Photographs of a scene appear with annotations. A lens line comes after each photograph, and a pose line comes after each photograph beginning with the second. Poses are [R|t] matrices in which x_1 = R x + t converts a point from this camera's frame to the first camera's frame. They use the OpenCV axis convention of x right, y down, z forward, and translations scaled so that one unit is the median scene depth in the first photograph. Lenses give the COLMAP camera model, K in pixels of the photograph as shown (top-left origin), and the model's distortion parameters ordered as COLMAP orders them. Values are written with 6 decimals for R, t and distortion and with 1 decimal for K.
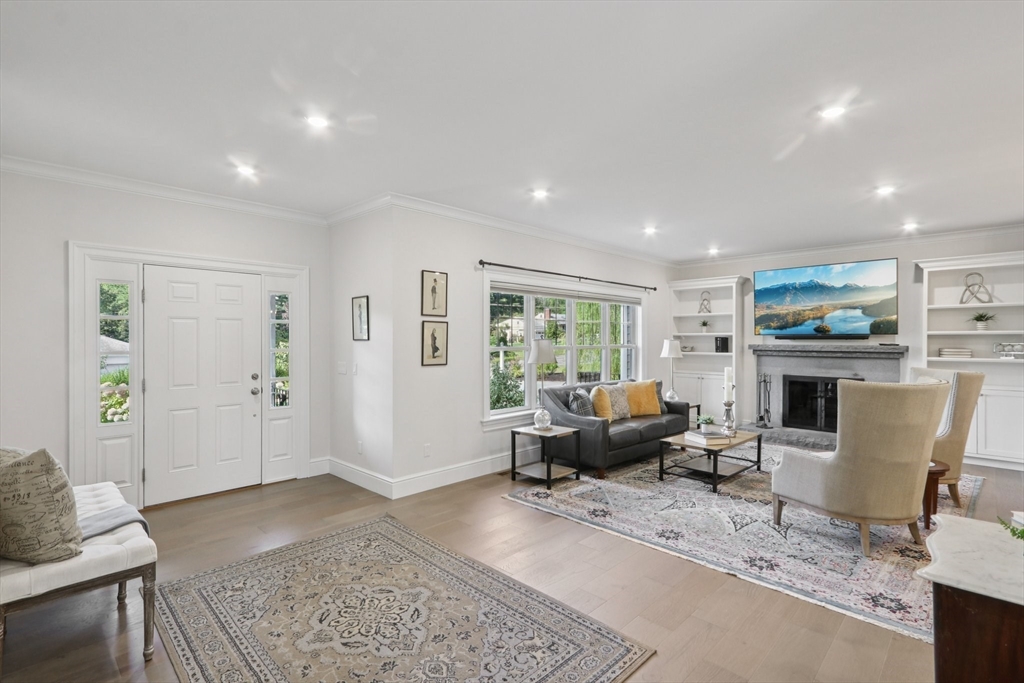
lens RADIAL K [[483.1, 0, 509.8], [0, 483.1, 342.6], [0, 0, 1]] dist [0.001961, -0.000429]
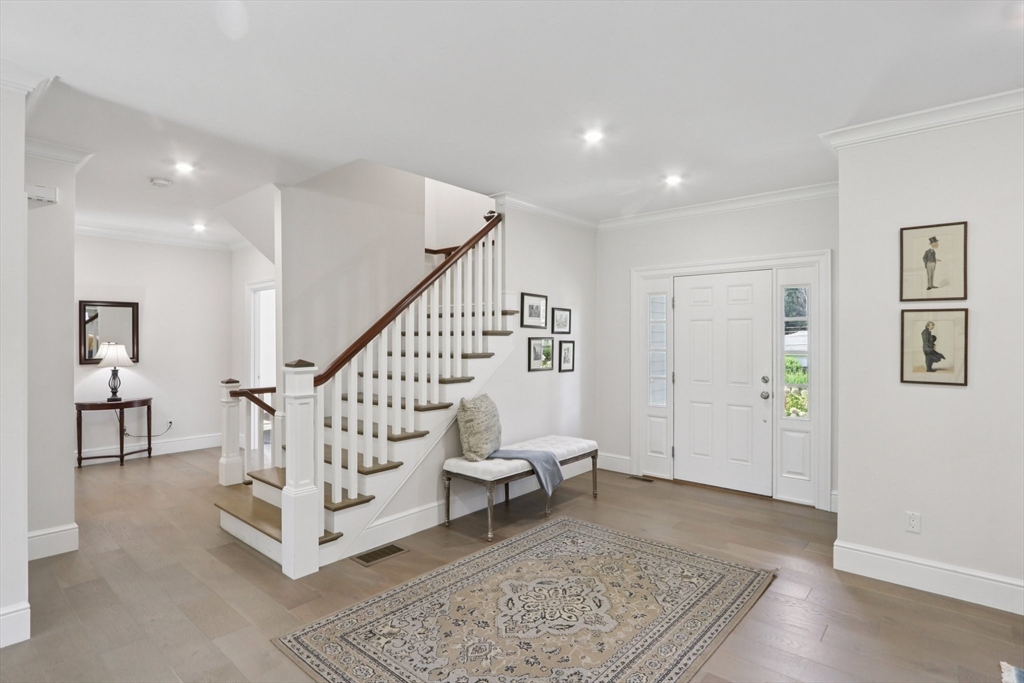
lens RADIAL K [[523.9, 0, 510.0], [0, 523.9, 339.0], [0, 0, 1]] dist [-0.016244, -0.000492]
pose [[0.047610, 0.000764, -0.998866, 0.480505], [-0.007322, 0.999973, 0.000416, -0.004838], [0.998839, 0.007294, 0.047614, 0.486121]]
